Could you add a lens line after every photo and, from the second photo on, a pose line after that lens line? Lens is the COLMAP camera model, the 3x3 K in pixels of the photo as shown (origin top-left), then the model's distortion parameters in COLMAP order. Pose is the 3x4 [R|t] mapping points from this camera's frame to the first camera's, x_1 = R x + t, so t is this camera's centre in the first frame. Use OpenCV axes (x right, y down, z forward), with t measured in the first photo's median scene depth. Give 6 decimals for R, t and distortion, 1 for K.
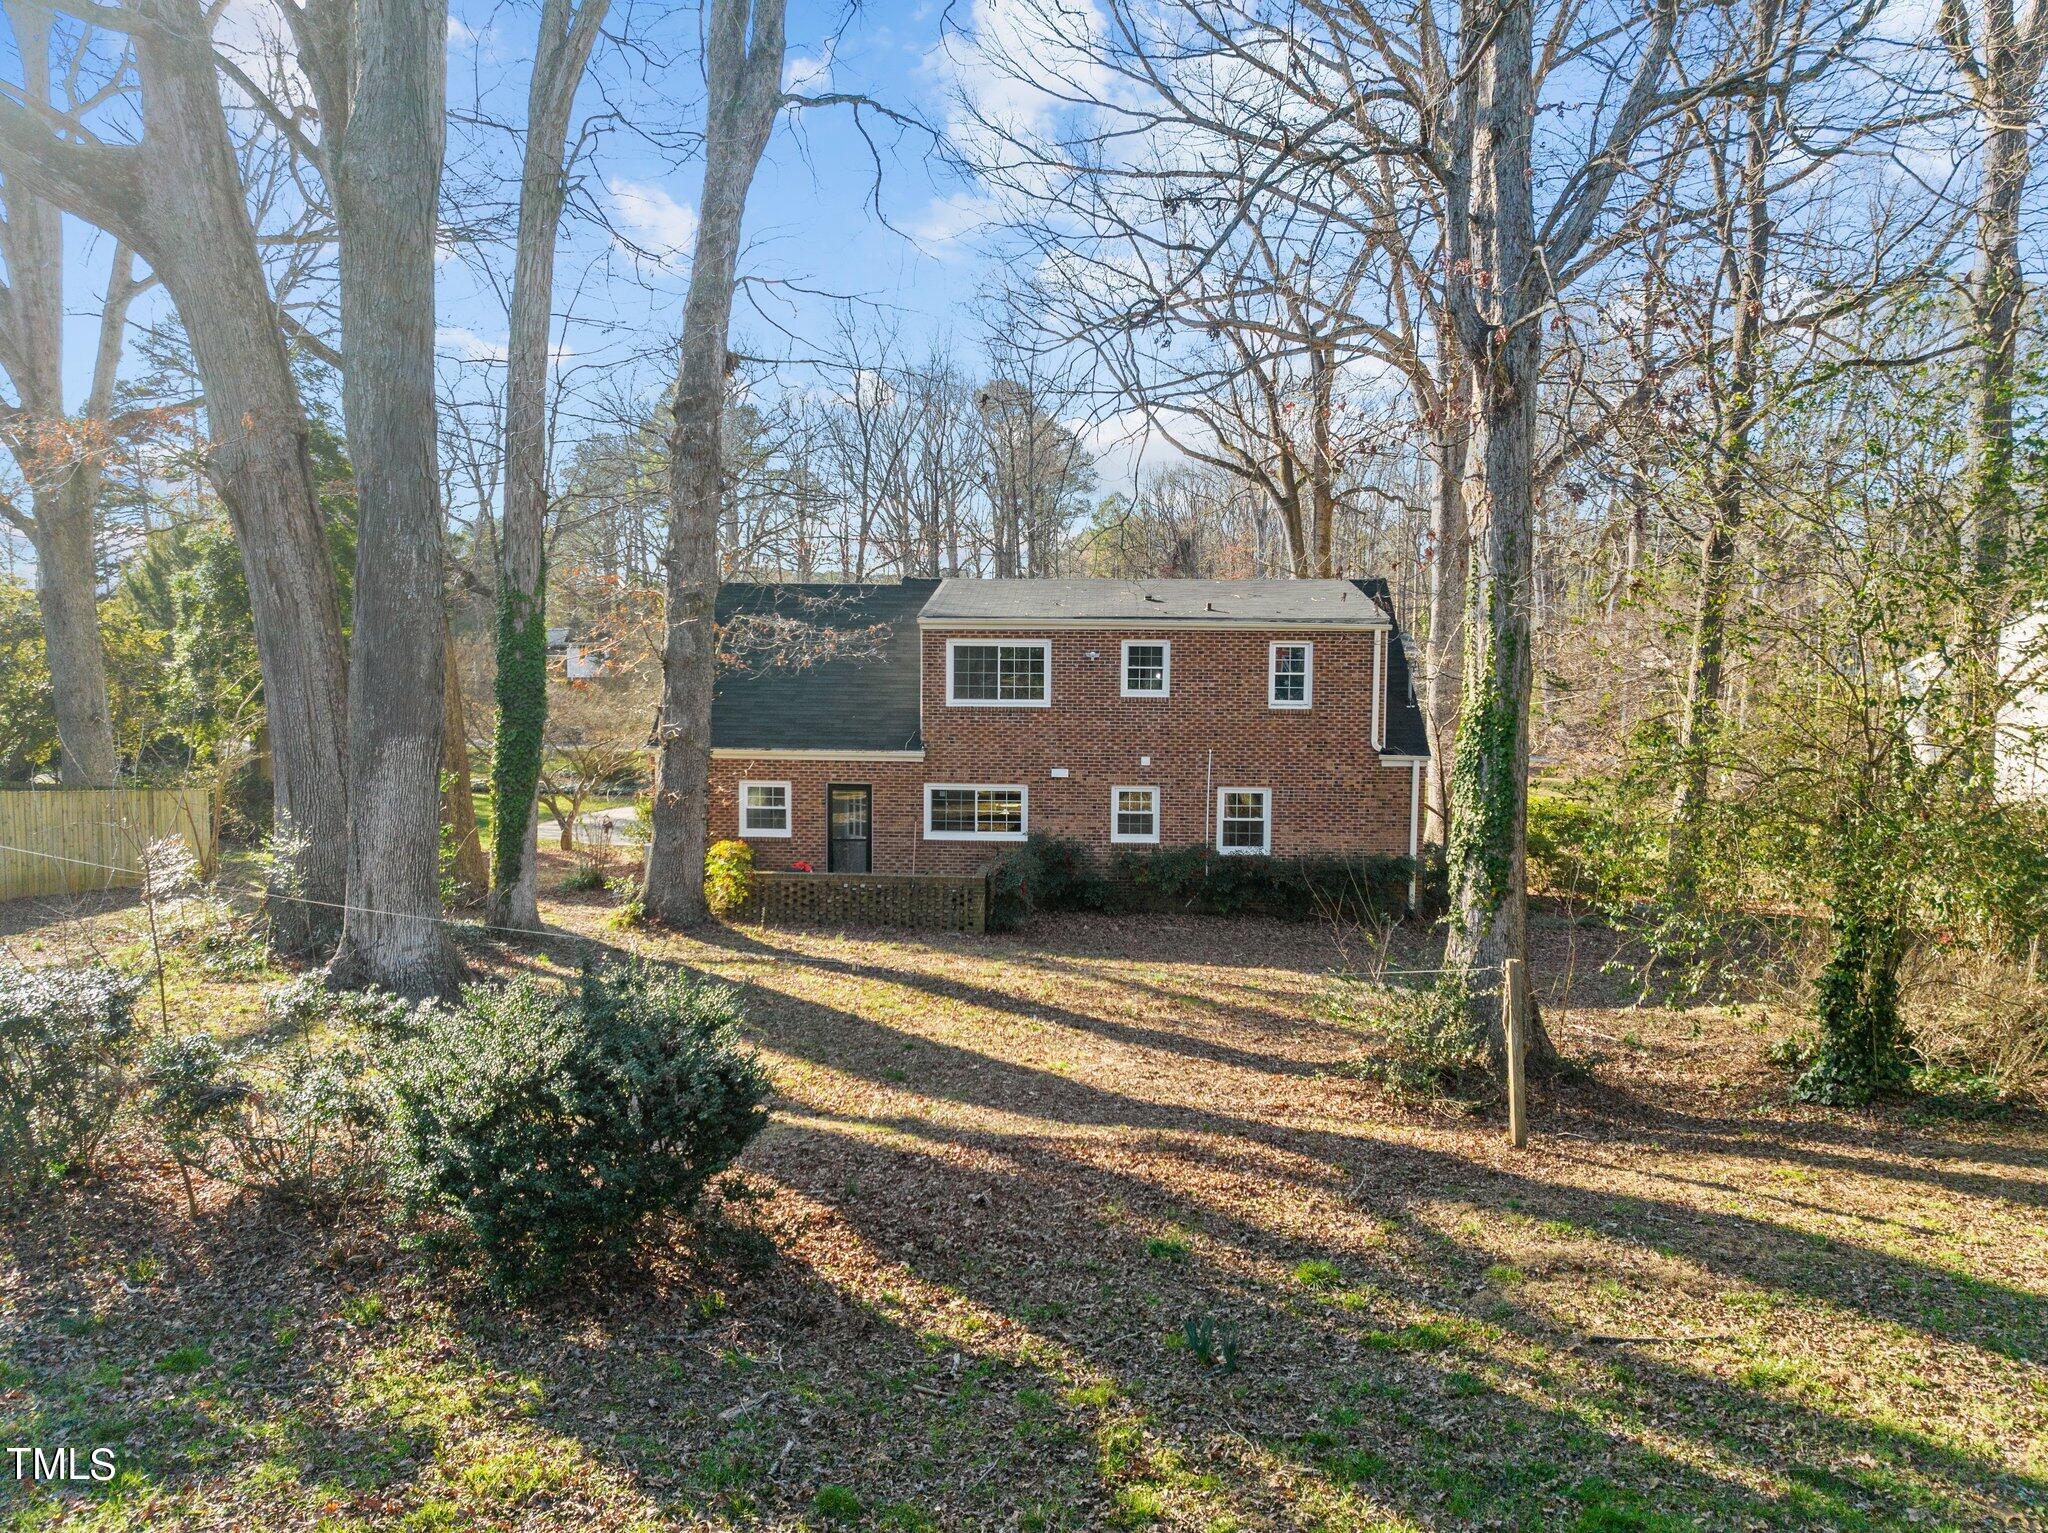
lens RADIAL K [[1493.1, 0, 1024.0], [0, 1493.1, 766.5], [0, 0, 1]] dist [-0.037250, -0.000183]
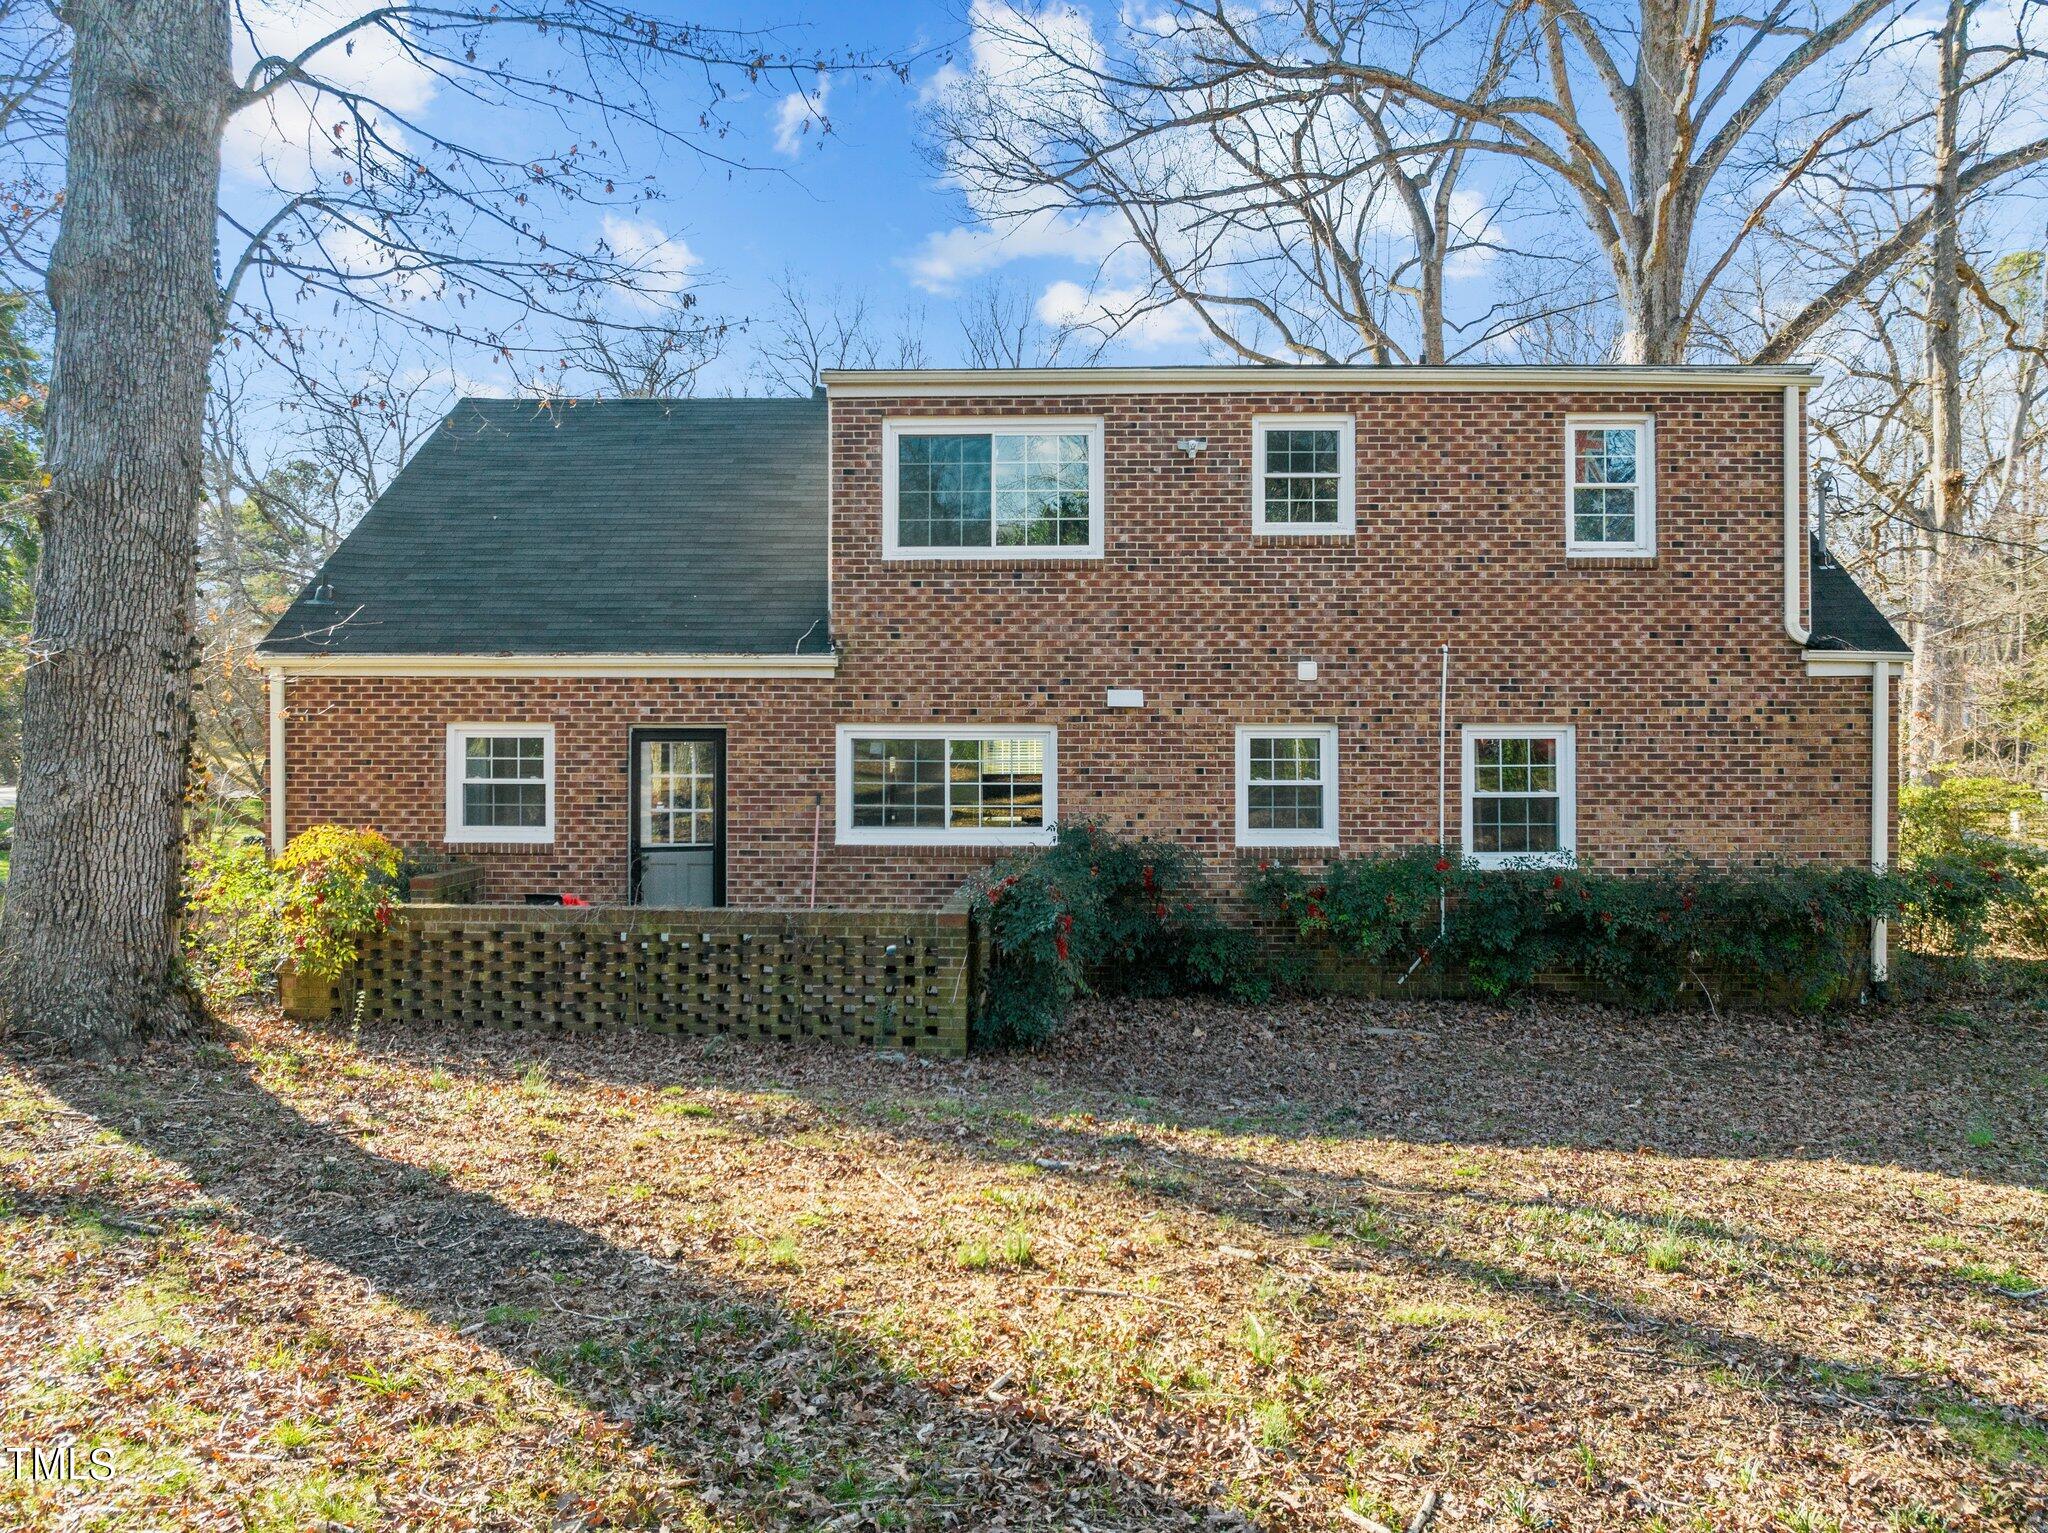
lens RADIAL K [[1460.1, 0, 1027.3], [0, 1460.1, 726.4], [0, 0, 1]] dist [-0.048860, 0.029781]
pose [[0.999837, -0.007726, 0.016325, -0.014295], [0.009138, 0.996055, -0.088270, 0.053178], [-0.015578, 0.088405, 0.995963, 0.543834]]
